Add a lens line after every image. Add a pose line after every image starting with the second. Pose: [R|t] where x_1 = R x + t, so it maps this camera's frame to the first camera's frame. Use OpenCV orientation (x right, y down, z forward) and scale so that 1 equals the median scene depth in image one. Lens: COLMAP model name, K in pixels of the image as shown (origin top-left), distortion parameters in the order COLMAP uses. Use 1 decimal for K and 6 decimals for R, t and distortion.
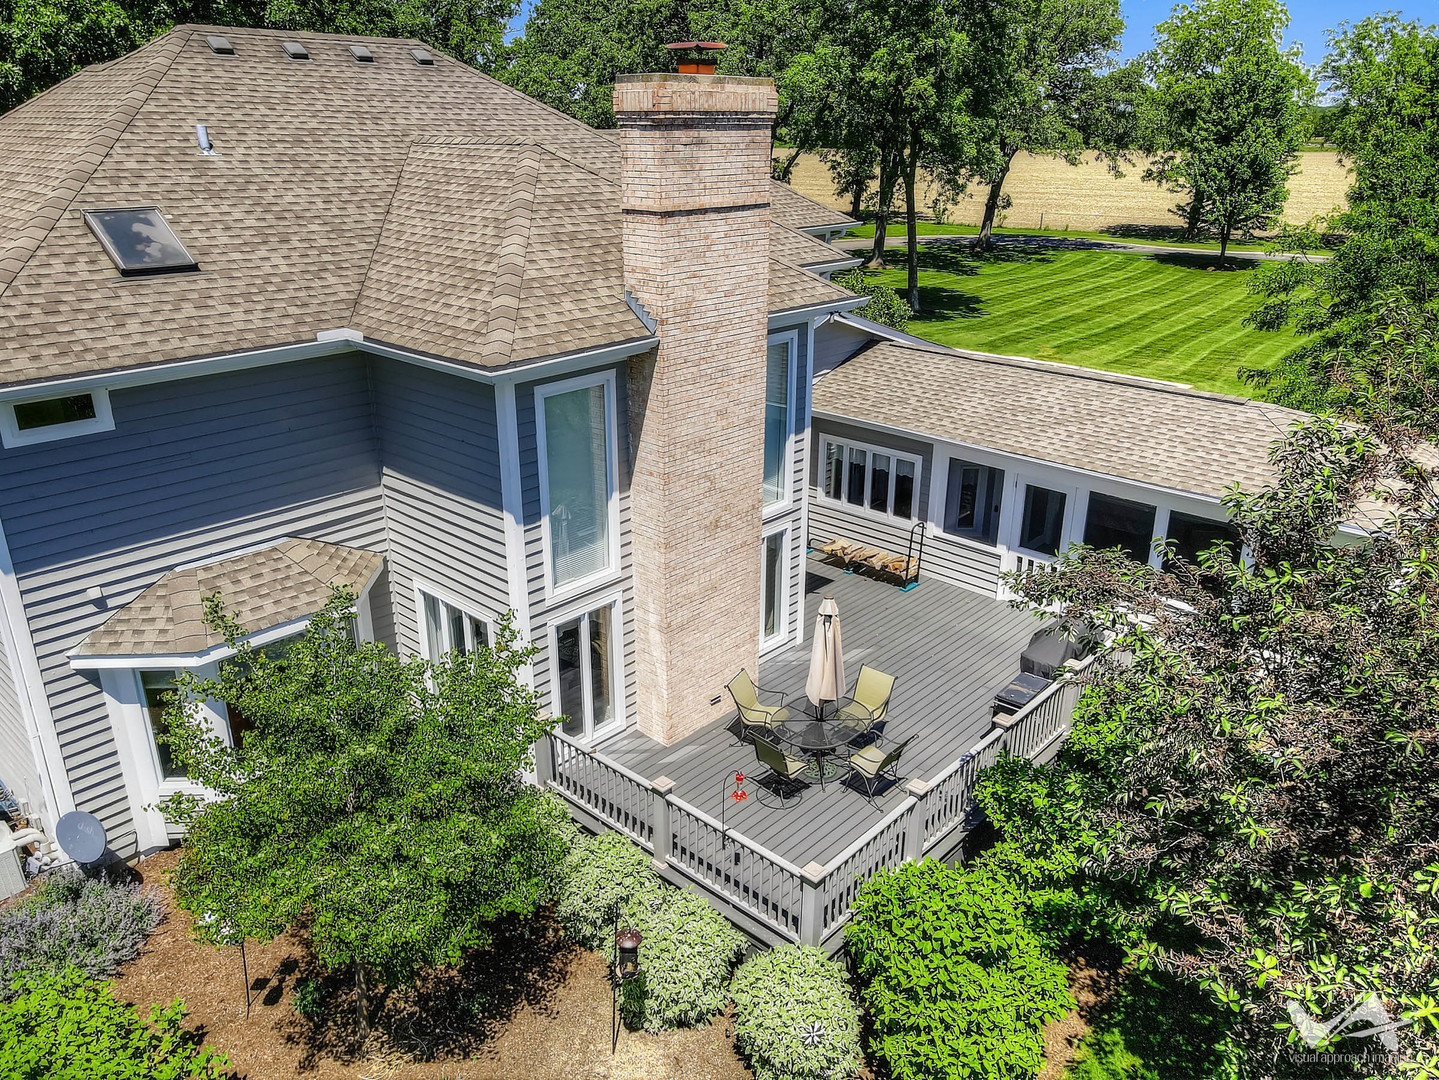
lens RADIAL K [[1047.5, 0, 719.3], [0, 1047.5, 538.7], [0, 0, 1]] dist [0.012493, 0.009709]
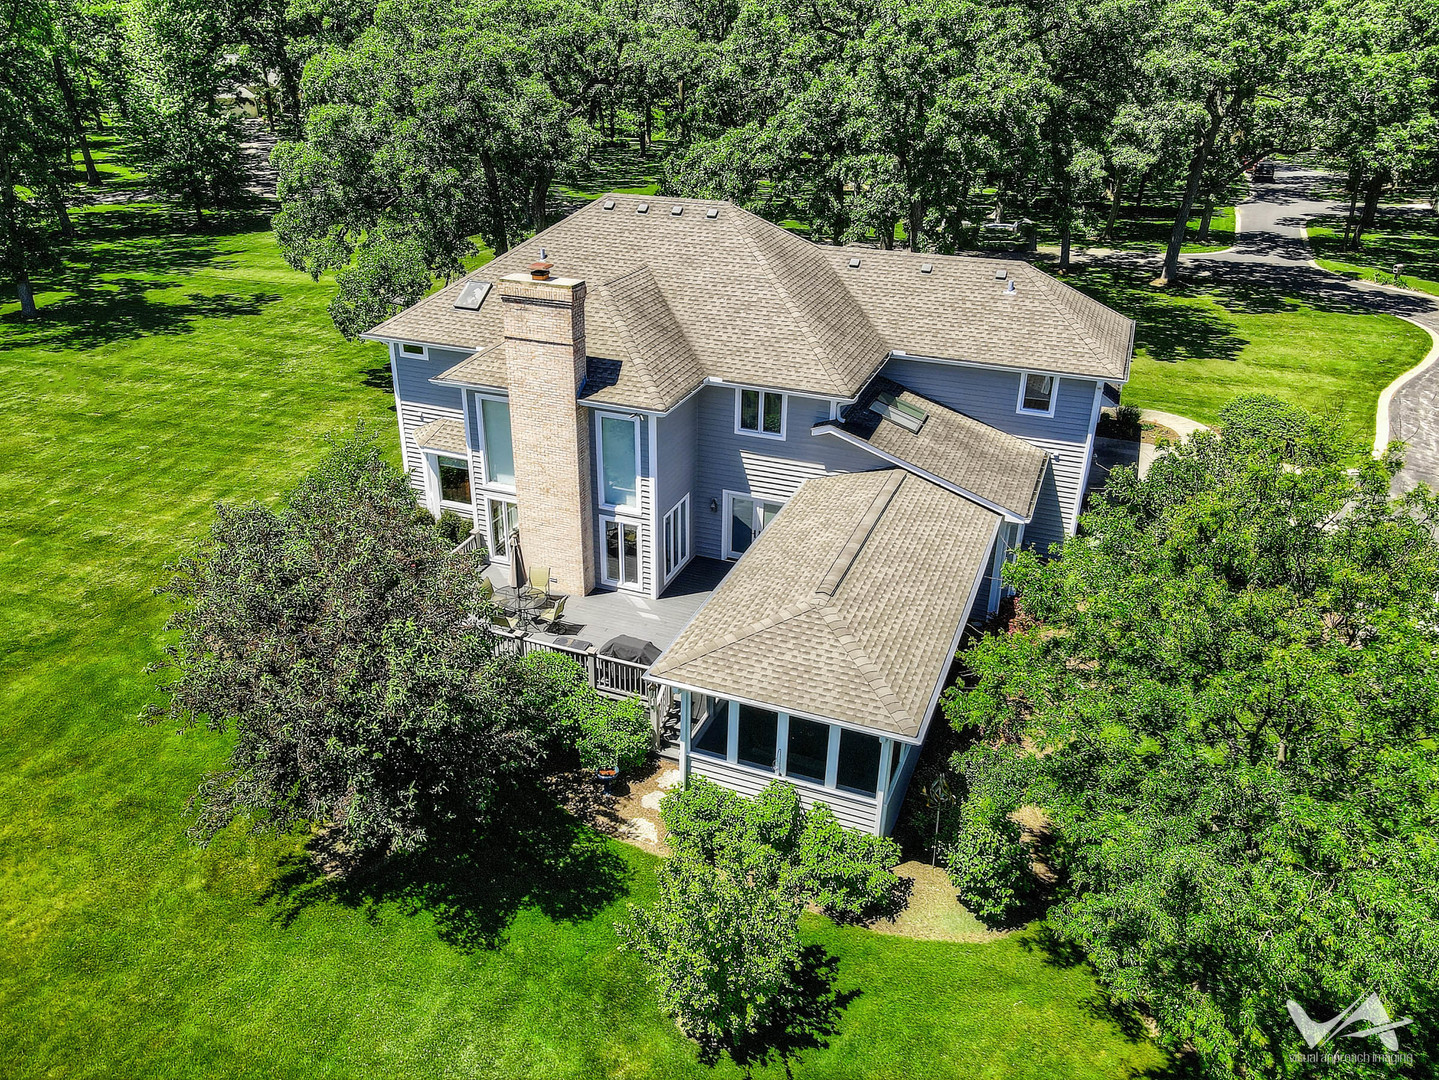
lens RADIAL K [[1047.5, 0, 717.8], [0, 1047.5, 539.5], [0, 0, 1]] dist [0.012493, 0.009709]
pose [[0.354457, 0.419224, -0.835830, 2.175926], [-0.351702, 0.888001, 0.296243, -0.762076], [0.866410, 0.188958, 0.462200, 0.464669]]
